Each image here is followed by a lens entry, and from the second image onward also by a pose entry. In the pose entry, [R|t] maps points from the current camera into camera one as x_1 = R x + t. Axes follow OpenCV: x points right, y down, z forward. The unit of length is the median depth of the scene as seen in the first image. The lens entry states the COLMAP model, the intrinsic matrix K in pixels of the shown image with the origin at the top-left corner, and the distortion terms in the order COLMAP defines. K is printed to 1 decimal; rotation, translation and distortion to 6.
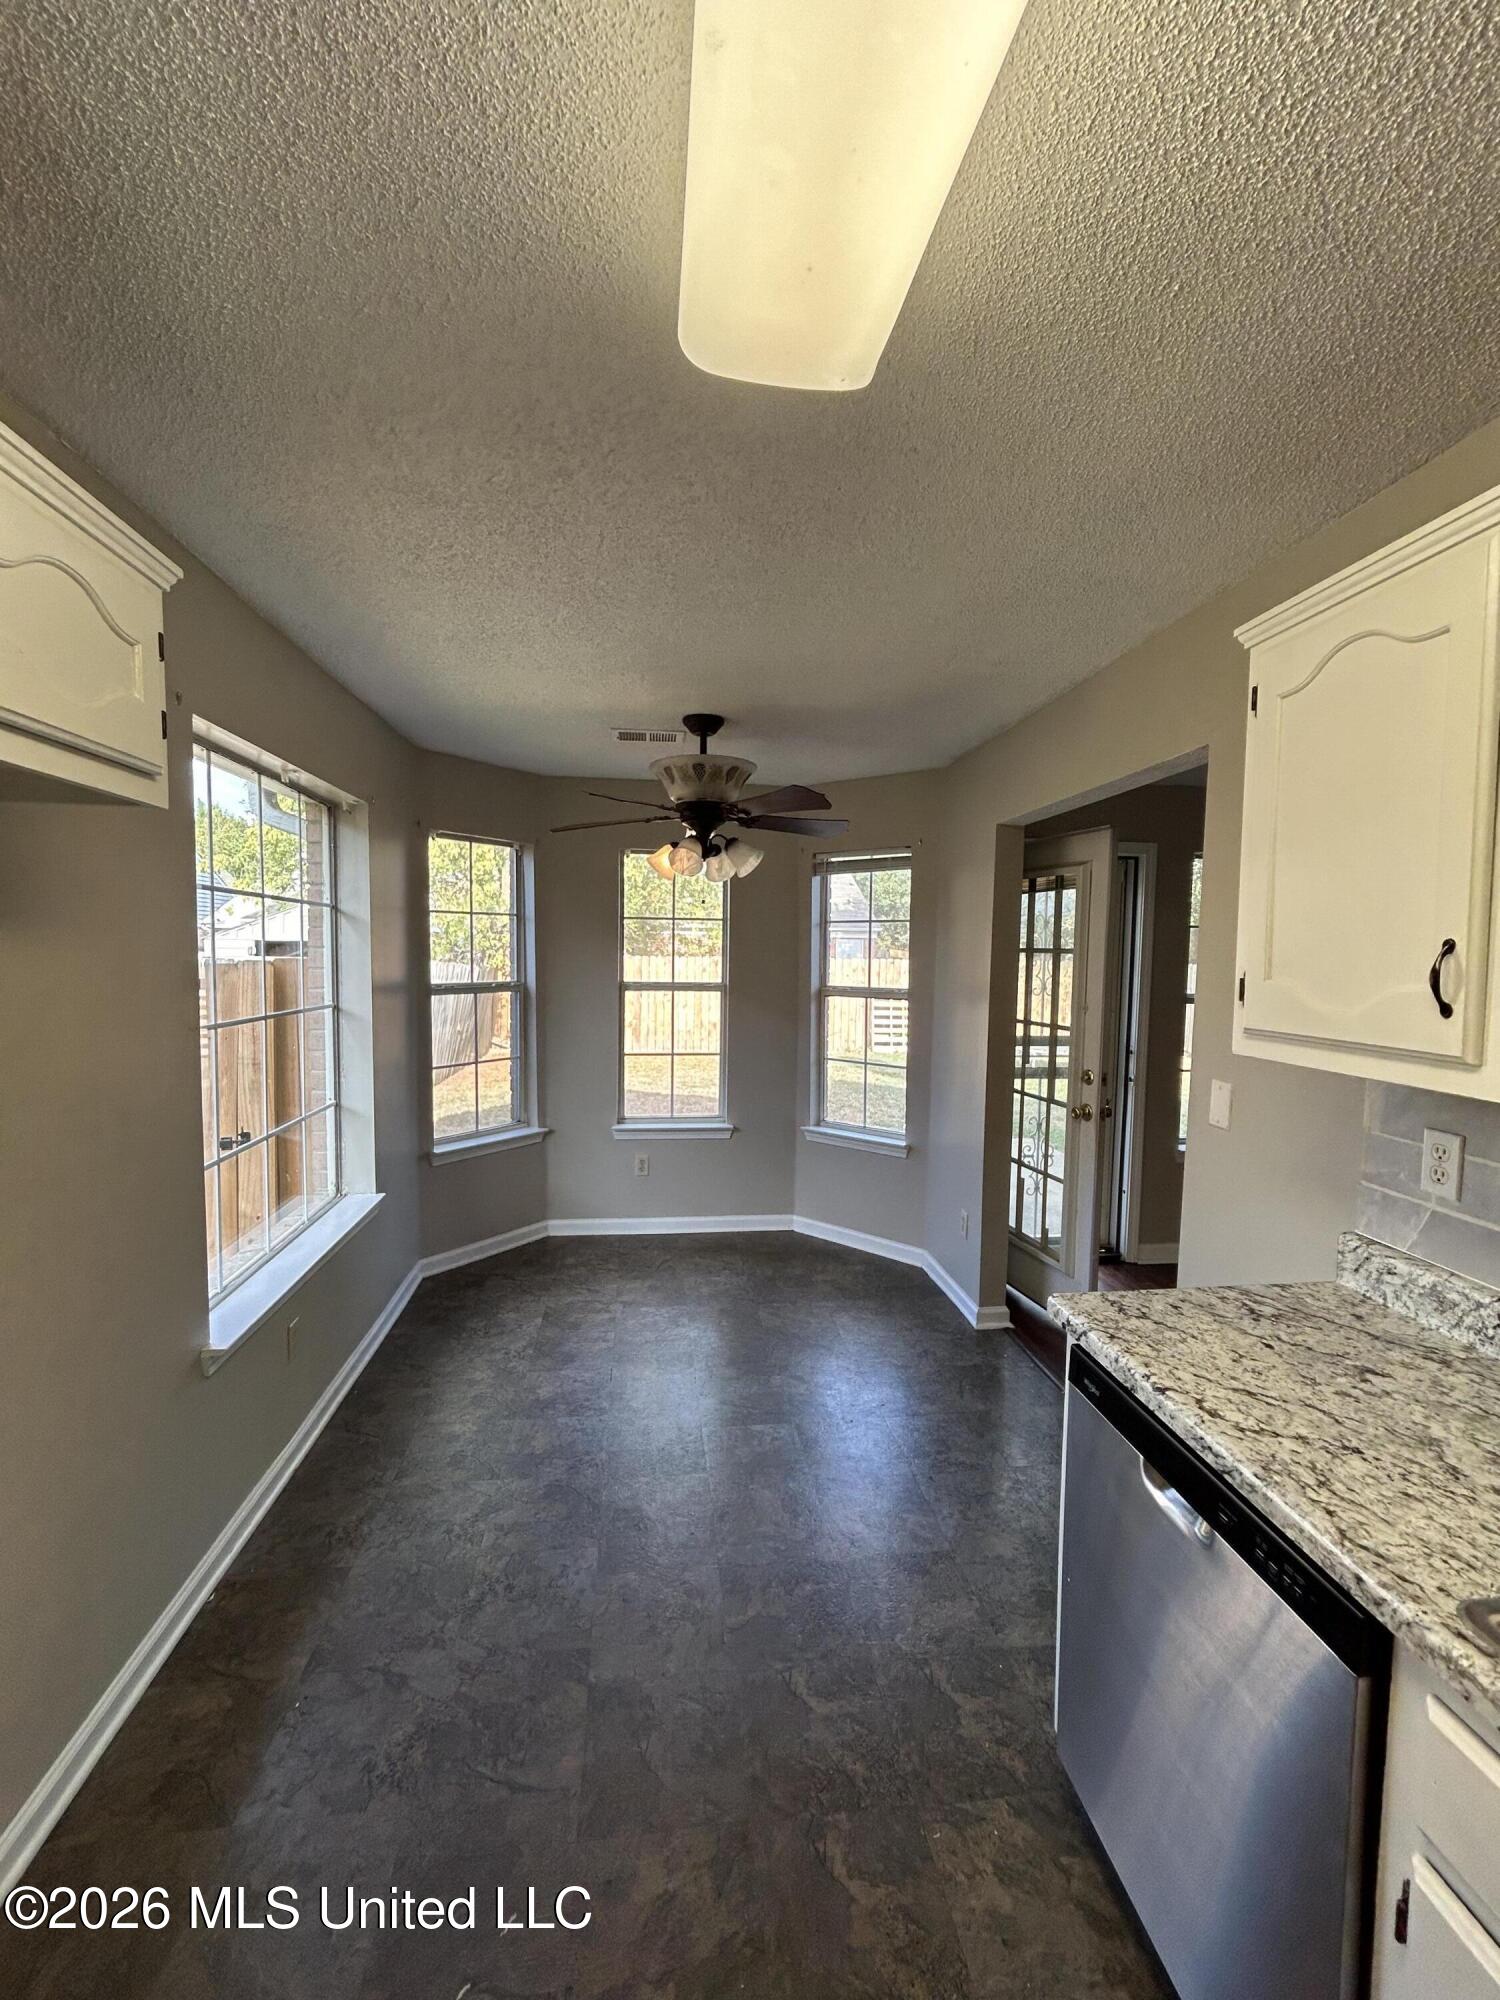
lens RADIAL K [[811.0, 0, 746.5], [0, 811.0, 1000.2], [0, 0, 1]] dist [-0.002077, 0.000439]
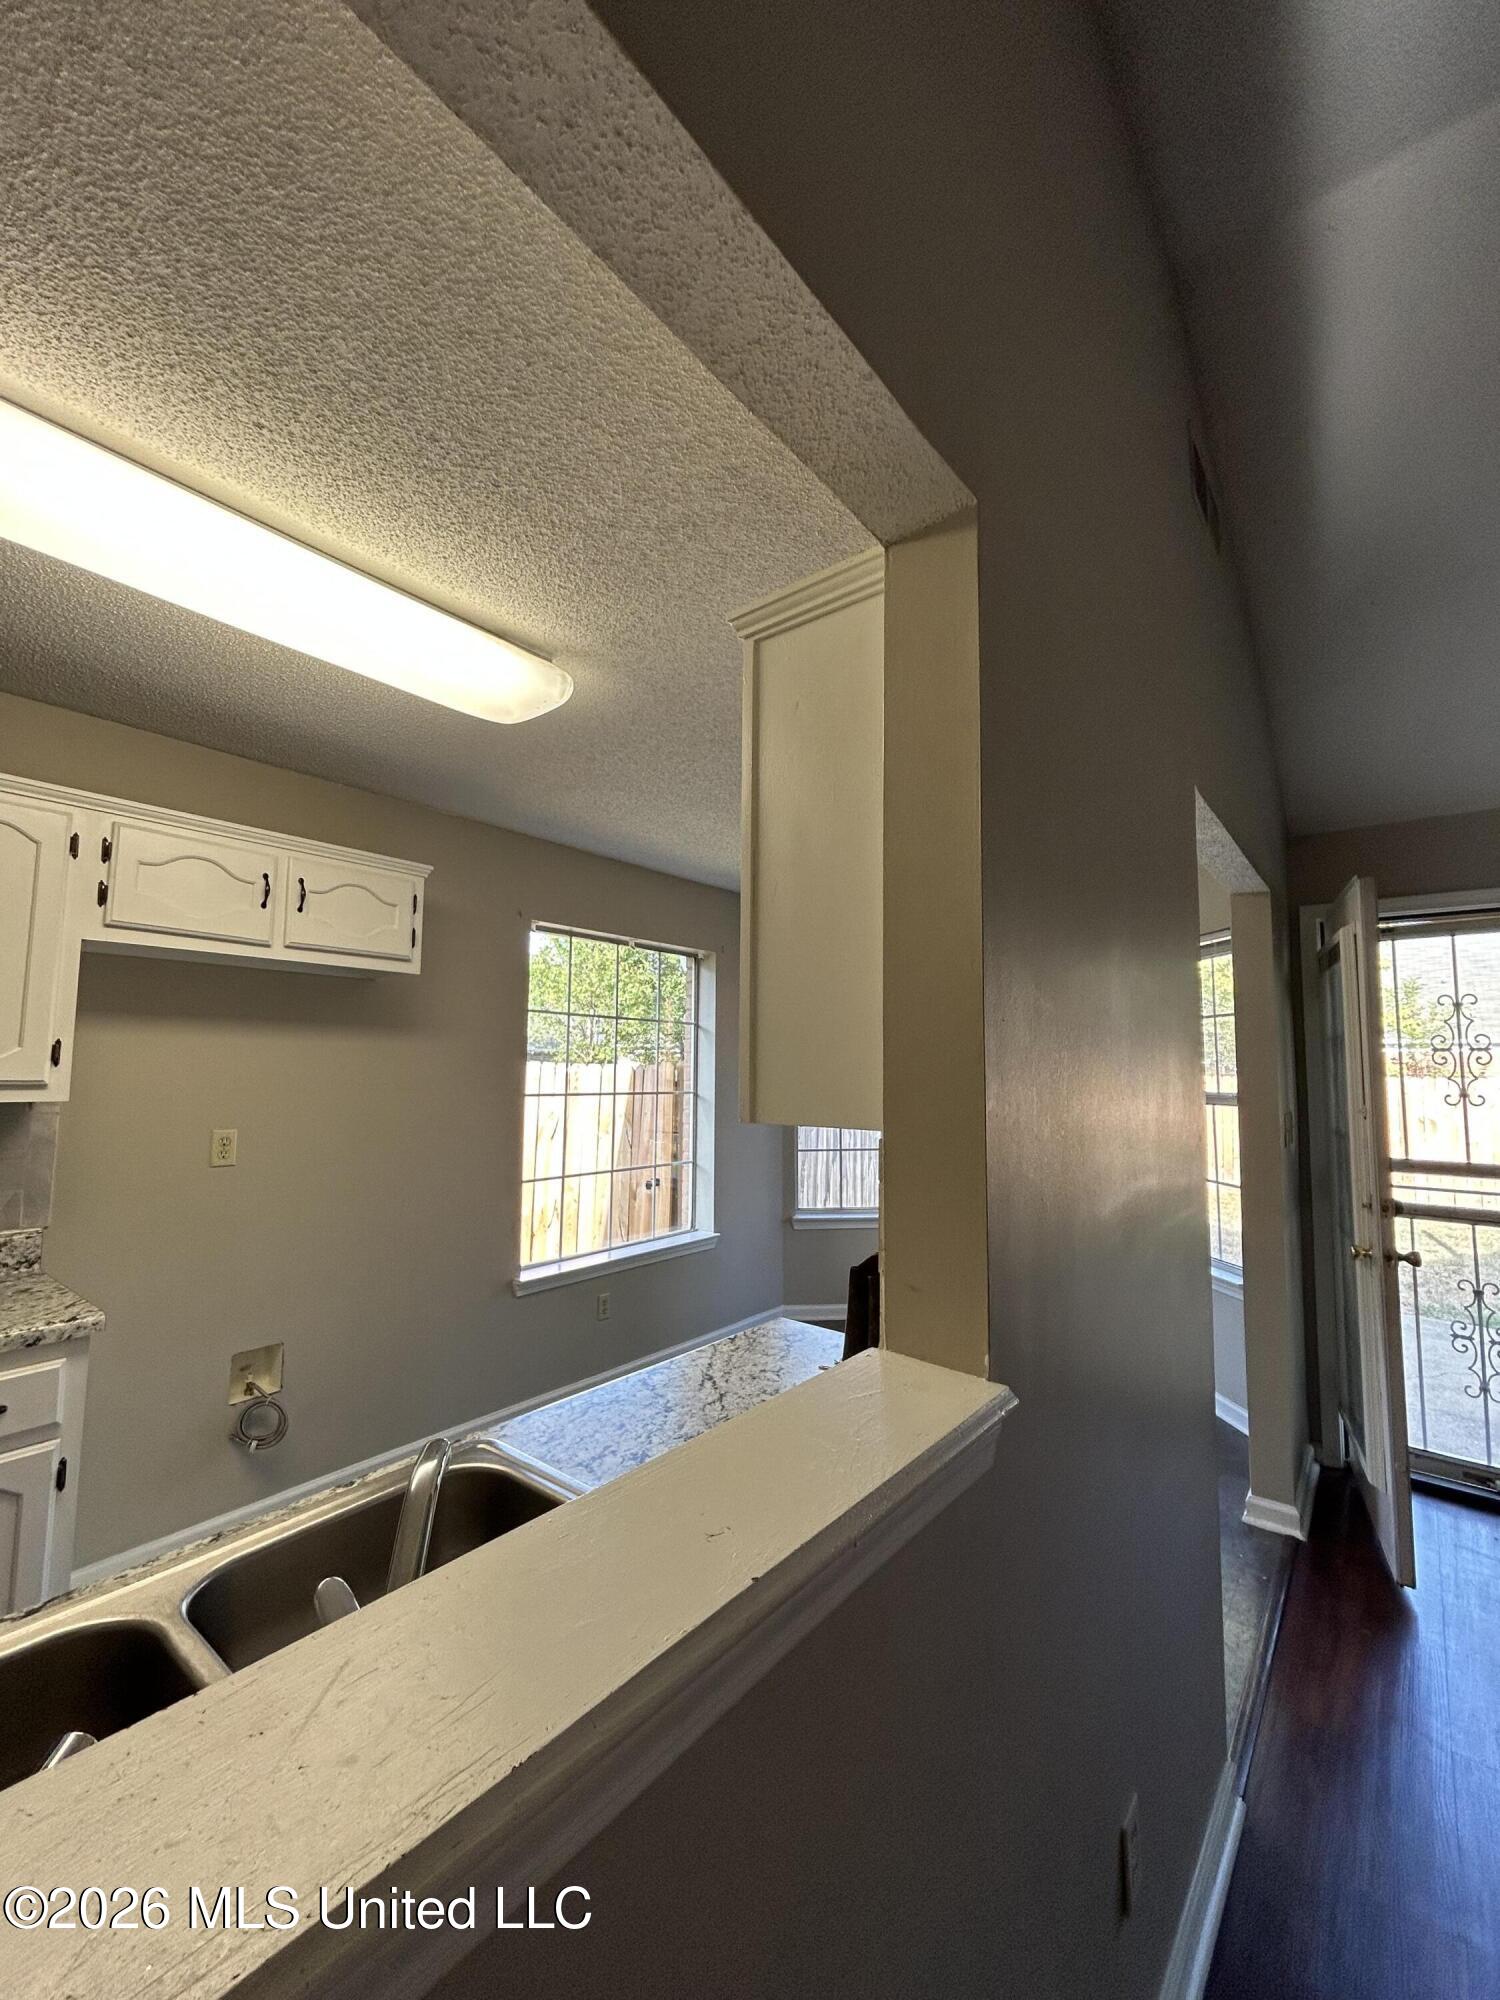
lens RADIAL K [[811.0, 0, 748.4], [0, 811.0, 996.5], [0, 0, 1]] dist [-0.002077, 0.000439]
pose [[0.699486, -0.070334, -0.711176, 0.592909], [-0.043445, 0.989119, -0.140553, 0.036901], [0.713324, 0.129212, 0.688820, 0.057571]]
